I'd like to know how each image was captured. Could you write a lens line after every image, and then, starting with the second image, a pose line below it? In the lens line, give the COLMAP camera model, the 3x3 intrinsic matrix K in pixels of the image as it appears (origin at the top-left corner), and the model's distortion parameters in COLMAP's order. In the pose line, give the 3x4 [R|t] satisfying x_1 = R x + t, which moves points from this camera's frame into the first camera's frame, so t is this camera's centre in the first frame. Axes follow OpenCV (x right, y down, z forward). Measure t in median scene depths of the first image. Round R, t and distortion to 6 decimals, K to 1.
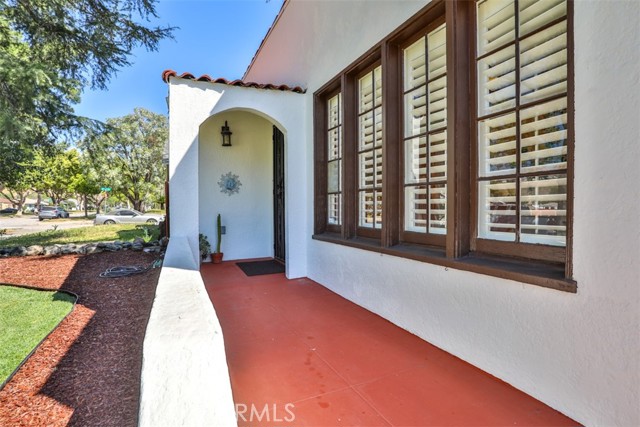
lens RADIAL K [[327.5, 0, 319.8], [0, 327.5, 208.6], [0, 0, 1]] dist [-0.072751, 0.031488]
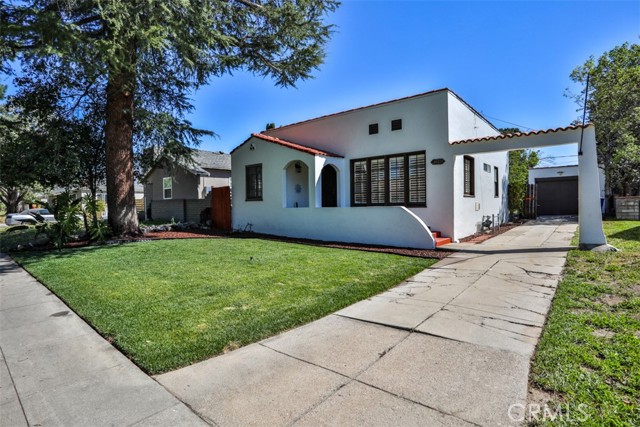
lens RADIAL K [[327.5, 0, 319.8], [0, 327.5, 208.6], [0, 0, 1]] dist [-0.072751, 0.031488]
pose [[0.903384, -0.013257, 0.428628, -1.771884], [0.013855, 0.999903, 0.001724, 0.097866], [-0.428609, 0.004382, 0.903479, -1.804887]]
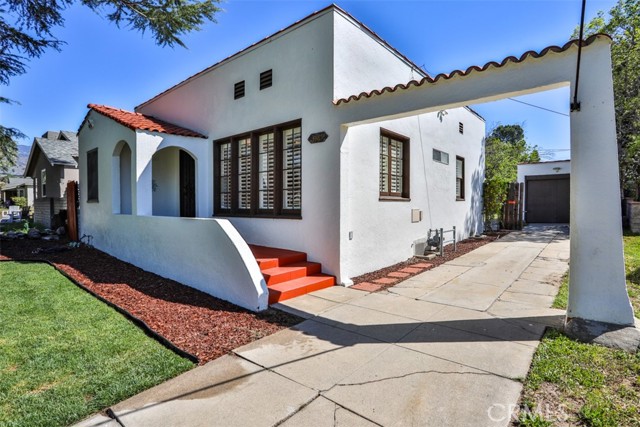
lens RADIAL K [[327.5, 0, 319.8], [0, 327.5, 208.6], [0, 0, 1]] dist [-0.072751, 0.031488]
pose [[0.907179, -0.004773, 0.420717, -0.289970], [0.001998, 0.999973, 0.007035, 0.039612], [-0.420740, -0.005541, 0.907164, -1.140073]]
